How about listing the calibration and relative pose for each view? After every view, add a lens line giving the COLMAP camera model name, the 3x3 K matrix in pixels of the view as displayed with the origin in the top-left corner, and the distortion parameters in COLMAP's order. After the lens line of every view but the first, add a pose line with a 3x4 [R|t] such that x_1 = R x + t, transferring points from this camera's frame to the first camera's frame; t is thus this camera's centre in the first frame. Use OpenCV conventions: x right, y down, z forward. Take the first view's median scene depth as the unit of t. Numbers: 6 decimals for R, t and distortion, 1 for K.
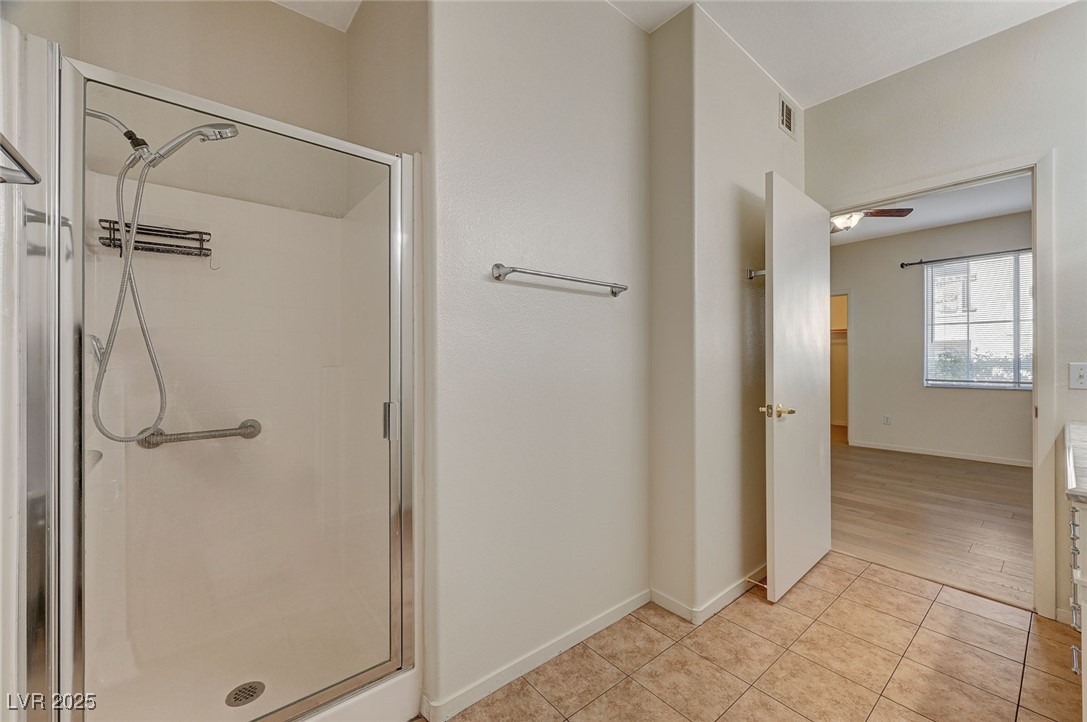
lens RADIAL K [[439.1, 0, 549.7], [0, 439.1, 360.2], [0, 0, 1]] dist [-0.002343, 0.001302]
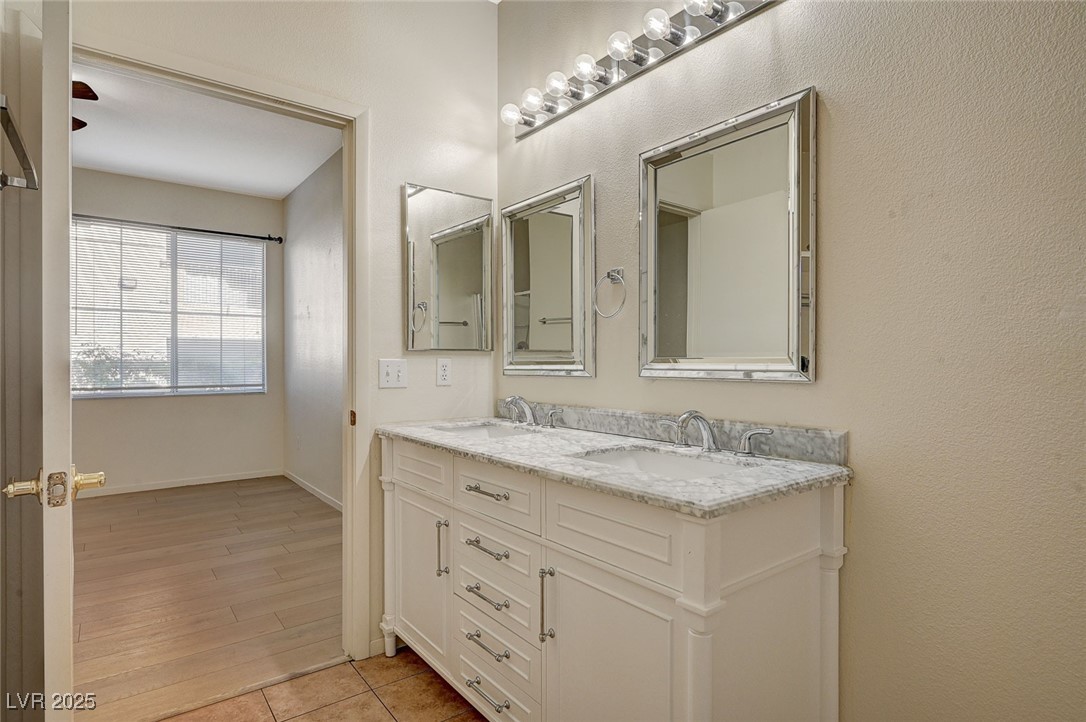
lens RADIAL K [[572.5, 0, 550.3], [0, 572.5, 359.8], [0, 0, 1]] dist [0.000831, 0.002811]
pose [[0.051572, -0.000338, 0.998669, 0.023680], [0.006008, 0.999982, 0.000028, 0.005057], [-0.998651, 0.005998, 0.051573, 0.297336]]
